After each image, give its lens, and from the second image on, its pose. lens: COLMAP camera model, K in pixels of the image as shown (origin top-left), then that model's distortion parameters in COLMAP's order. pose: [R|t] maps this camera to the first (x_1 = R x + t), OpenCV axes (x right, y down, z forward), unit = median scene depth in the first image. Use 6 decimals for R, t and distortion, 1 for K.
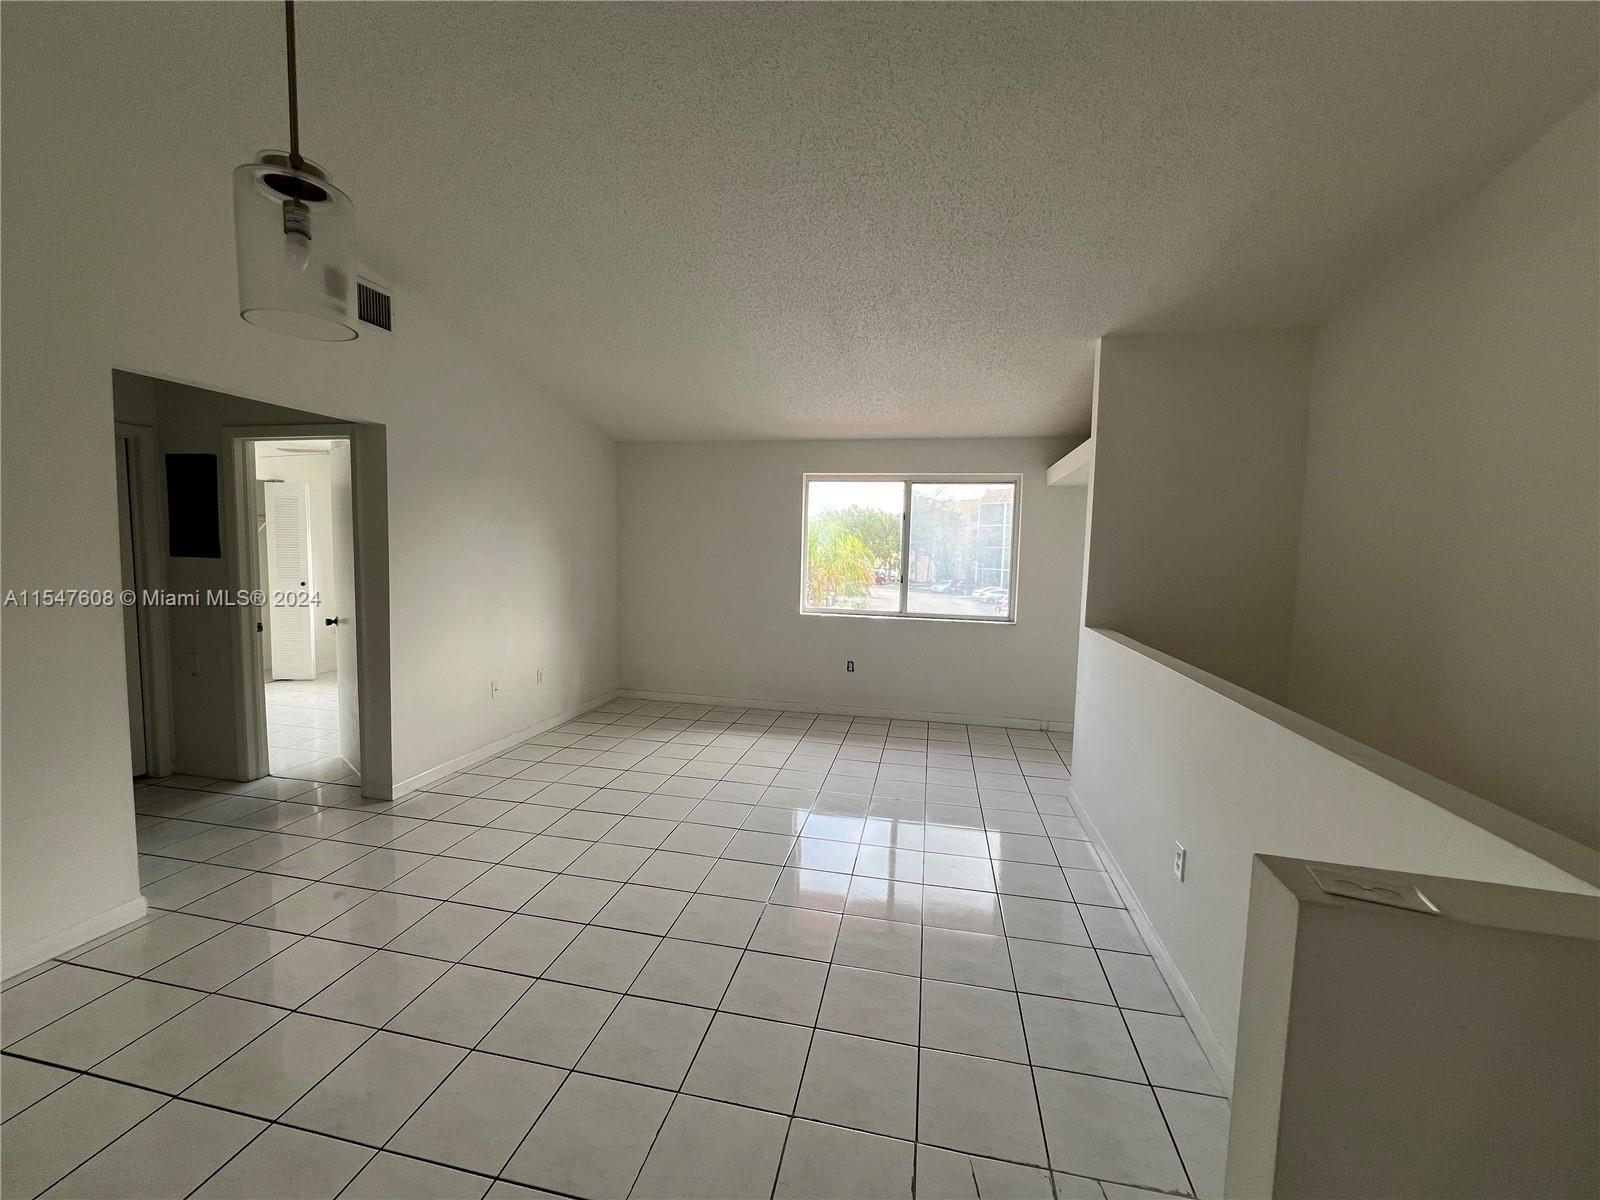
lens RADIAL K [[638.9, 0, 795.9], [0, 638.9, 606.9], [0, 0, 1]] dist [0.000137, 0.000459]
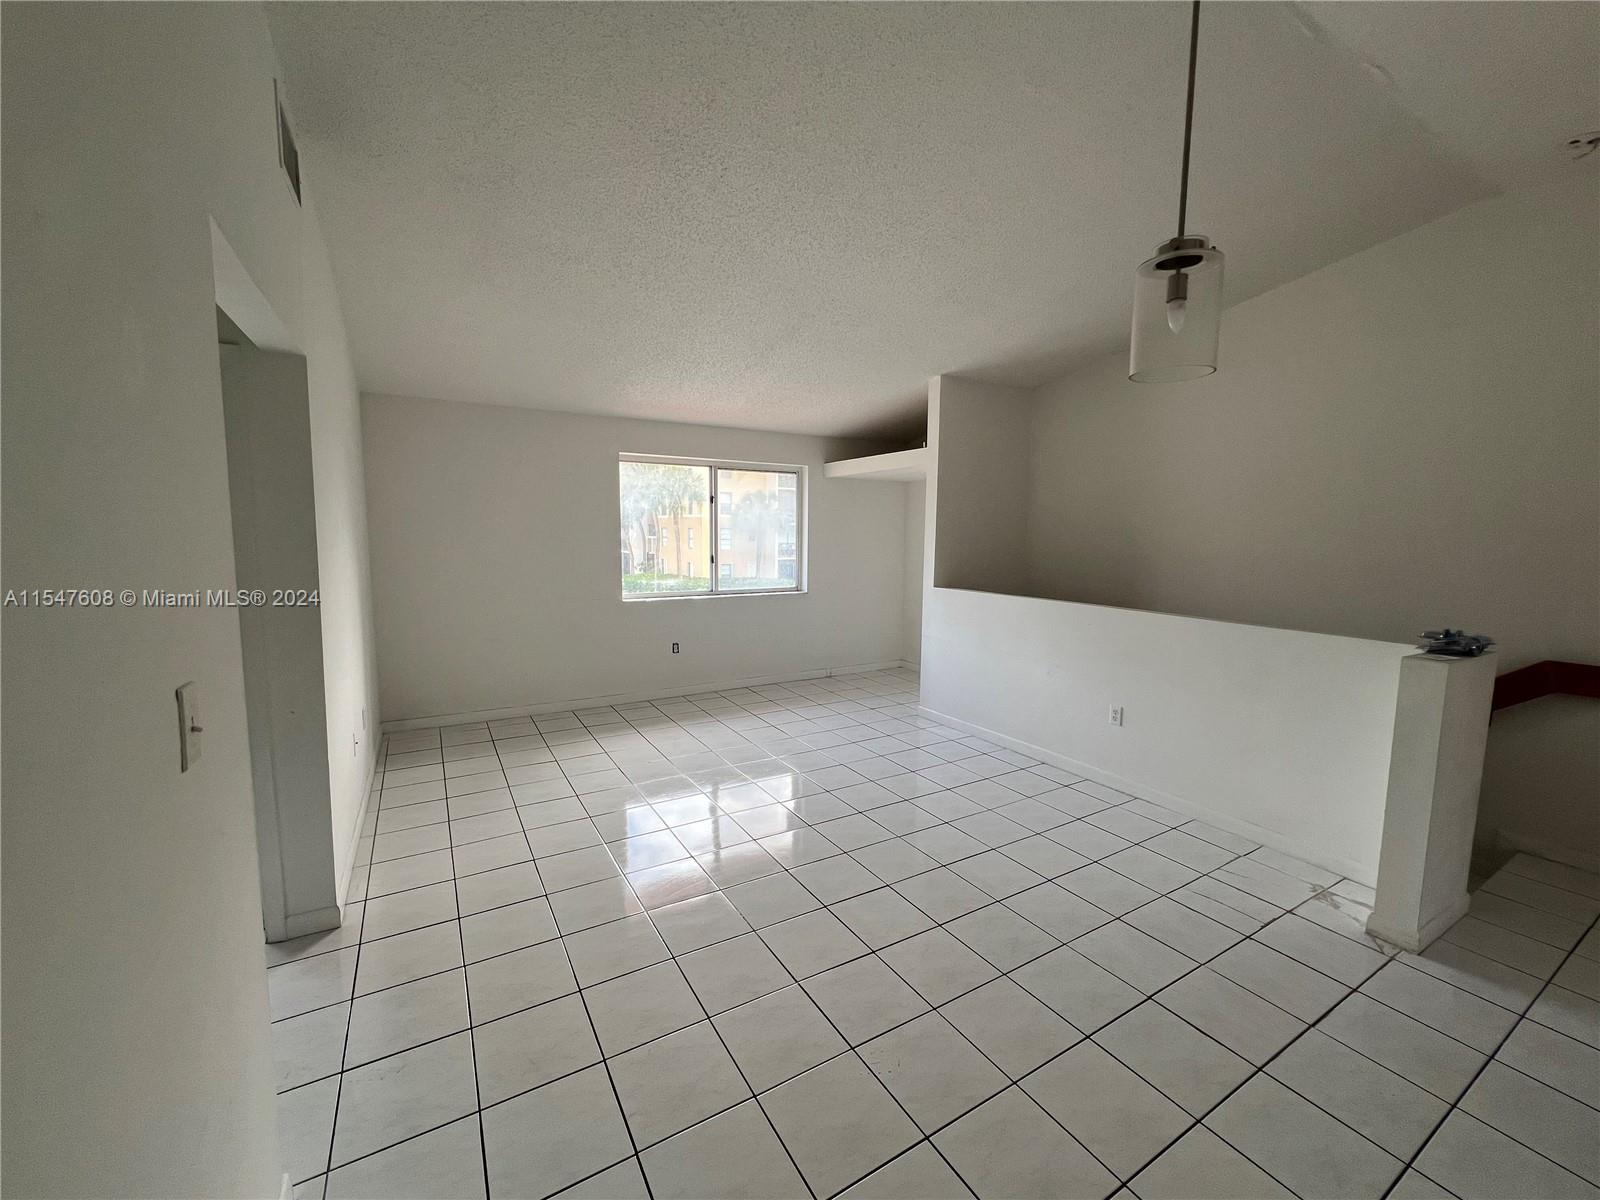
lens RADIAL K [[640.8, 0, 795.4], [0, 640.8, 591.8], [0, 0, 1]] dist [-0.000702, -0.000297]
pose [[0.736115, -0.079749, 0.672142, -0.454959], [0.076132, 0.996488, 0.034855, -0.016700], [-0.672561, 0.025514, 0.739602, 0.124117]]
